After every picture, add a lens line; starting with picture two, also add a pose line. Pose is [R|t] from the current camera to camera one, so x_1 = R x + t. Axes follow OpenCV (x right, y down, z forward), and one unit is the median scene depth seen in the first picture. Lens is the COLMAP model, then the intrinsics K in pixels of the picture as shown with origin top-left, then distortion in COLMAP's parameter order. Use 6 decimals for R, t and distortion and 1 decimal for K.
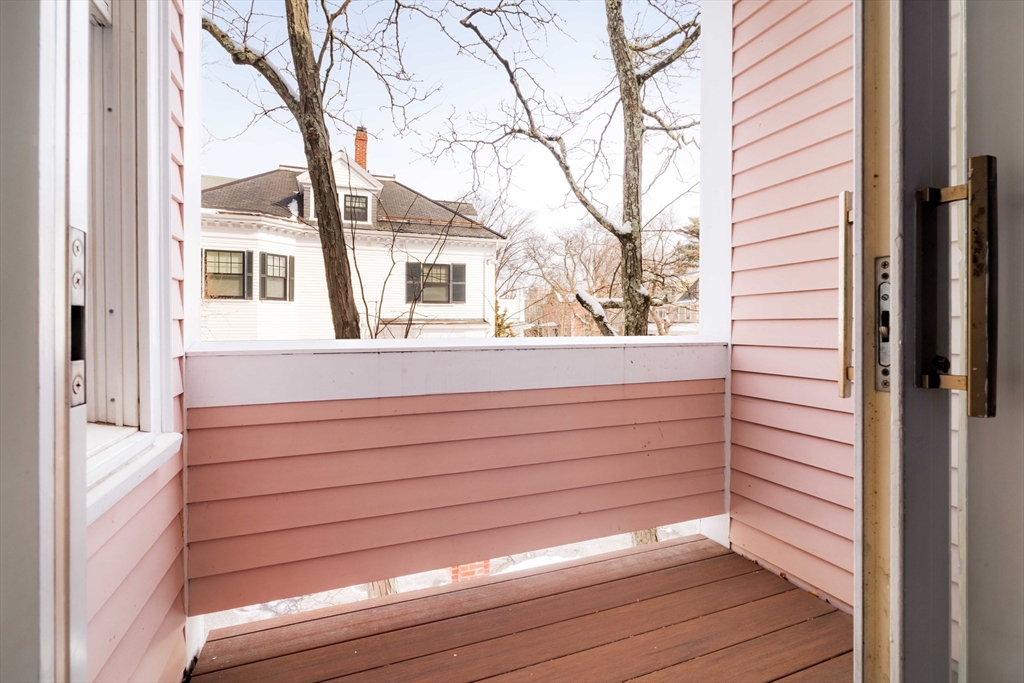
lens RADIAL K [[473.2, 0, 514.9], [0, 473.2, 346.7], [0, 0, 1]] dist [0.005645, 0.000726]
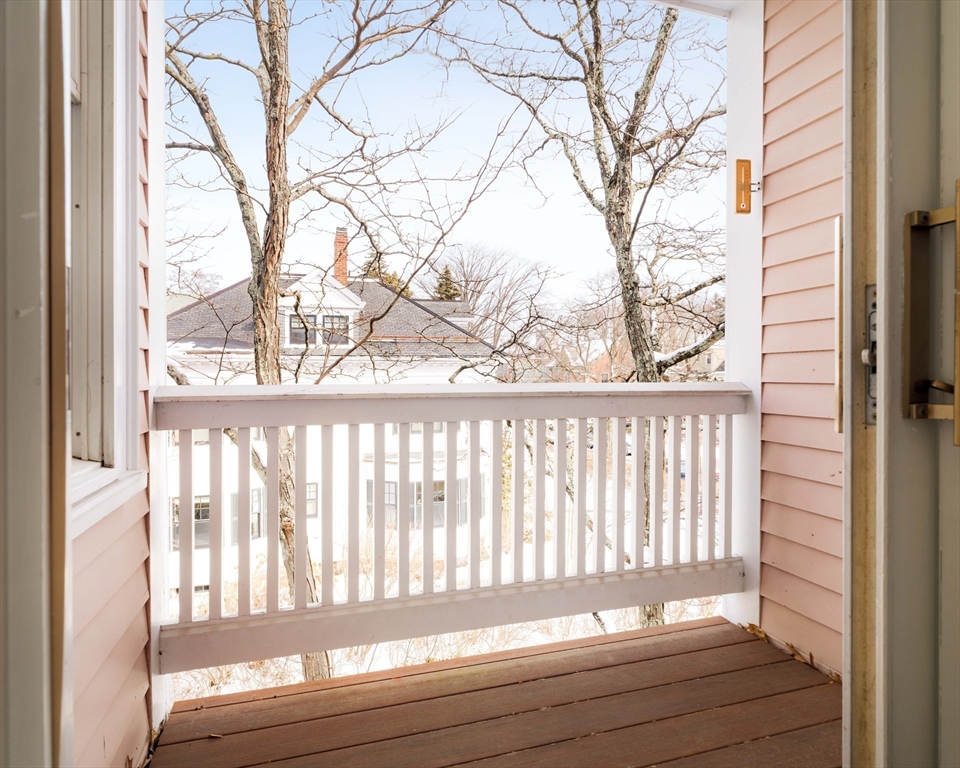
lens RADIAL K [[534.6, 0, 477.5], [0, 534.6, 378.7], [0, 0, 1]] dist [-0.000477, -0.001168]
pose [[0.998271, 0.003762, -0.058657, -0.004514], [-0.003748, 0.999993, 0.000350, -0.168170], [0.058658, -0.000130, 0.998278, -0.000552]]
